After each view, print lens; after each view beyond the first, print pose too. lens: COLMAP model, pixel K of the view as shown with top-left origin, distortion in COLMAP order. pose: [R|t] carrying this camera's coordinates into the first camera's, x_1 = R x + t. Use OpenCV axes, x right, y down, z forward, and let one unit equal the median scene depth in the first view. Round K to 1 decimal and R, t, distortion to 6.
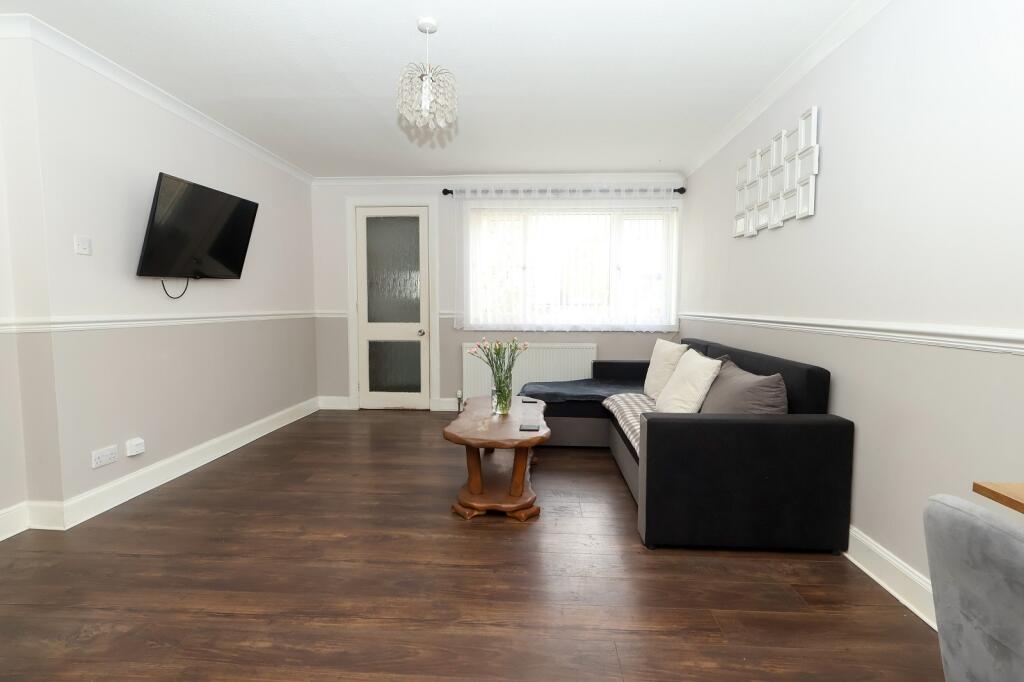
lens RADIAL K [[520.7, 0, 524.5], [0, 520.7, 338.3], [0, 0, 1]] dist [0.001588, 0.000744]
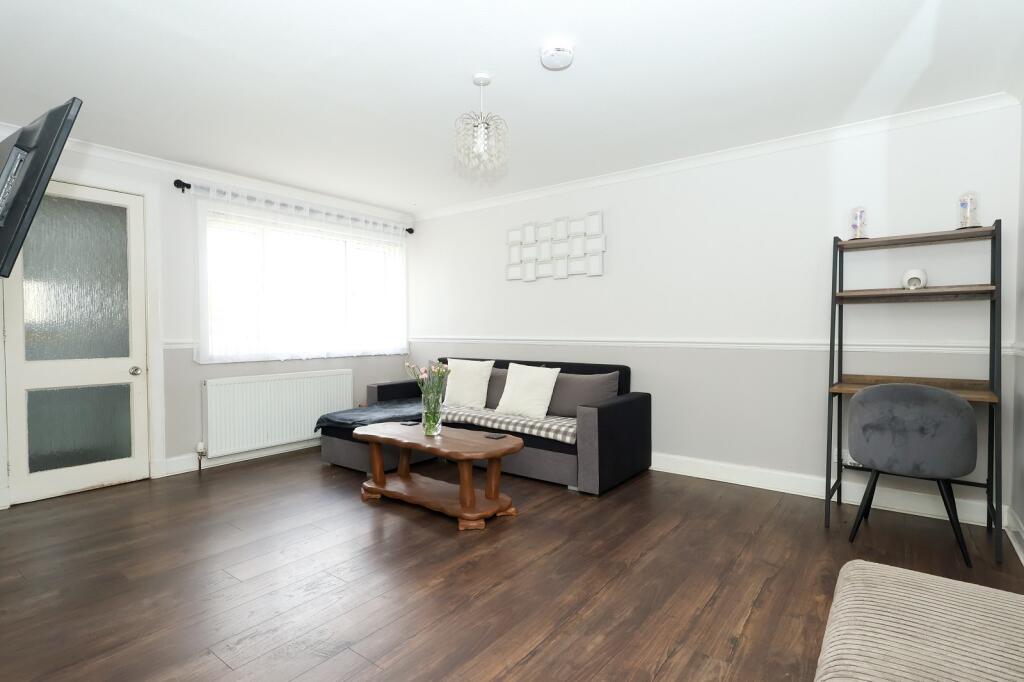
lens RADIAL K [[520.7, 0, 524.5], [0, 520.7, 338.3], [0, 0, 1]] dist [0.001588, 0.000744]
pose [[0.538737, -0.019430, 0.842250, -0.528124], [0.059386, 0.998123, -0.014960, -0.013781], [-0.840378, 0.058077, 0.538880, 0.177183]]
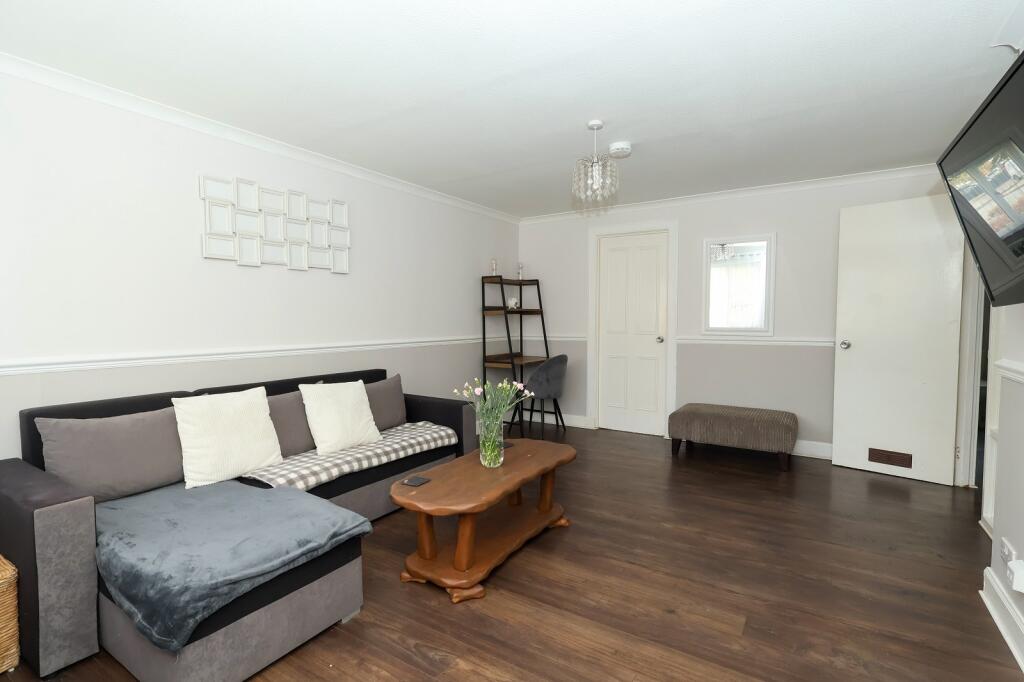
lens RADIAL K [[490.2, 0, 512.0], [0, 490.2, 341.0], [0, 0, 1]] dist [-0.002862, -0.000520]
pose [[-0.868955, -0.022760, 0.494368, -0.302364], [0.032246, 0.994215, 0.102451, -0.092719], [-0.493840, 0.104967, -0.863194, 1.076535]]
